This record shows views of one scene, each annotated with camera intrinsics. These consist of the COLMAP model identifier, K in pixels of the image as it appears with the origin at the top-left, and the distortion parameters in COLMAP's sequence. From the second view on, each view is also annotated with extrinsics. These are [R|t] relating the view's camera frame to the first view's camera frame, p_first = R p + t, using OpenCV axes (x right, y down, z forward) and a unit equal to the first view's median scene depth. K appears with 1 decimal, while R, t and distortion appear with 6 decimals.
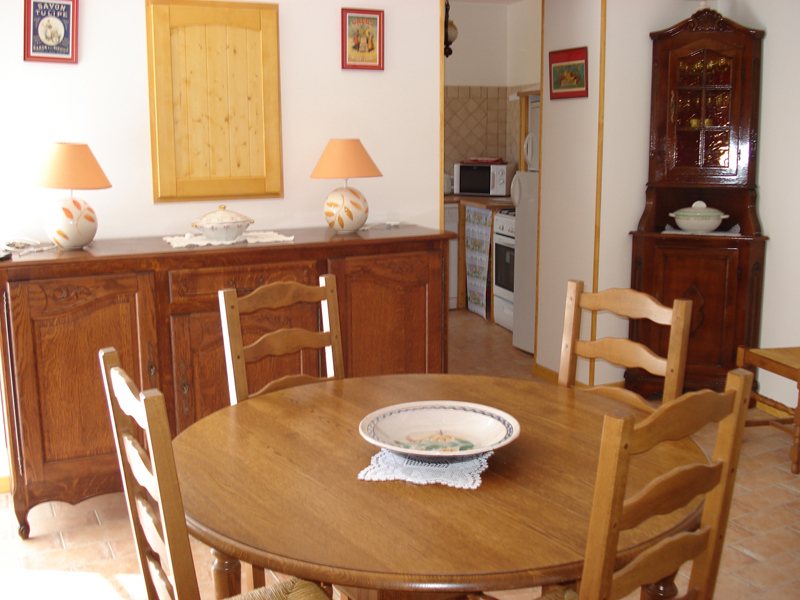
lens RADIAL K [[885.9, 0, 400.0], [0, 885.9, 300.0], [0, 0, 1]] dist [-0.113245, -0.000745]
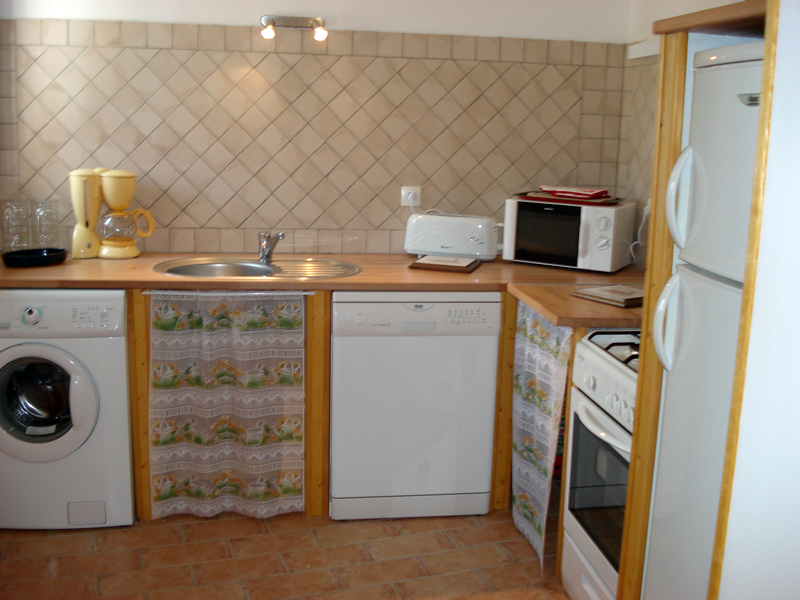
lens RADIAL K [[885.9, 0, 400.0], [0, 885.9, 300.0], [0, 0, 1]] dist [-0.113245, -0.000745]
pose [[0.991256, 0.055976, -0.119488, 0.065812], [-0.056077, 0.998423, 0.002517, -0.098763], [0.119441, 0.004206, 0.992832, 0.528918]]
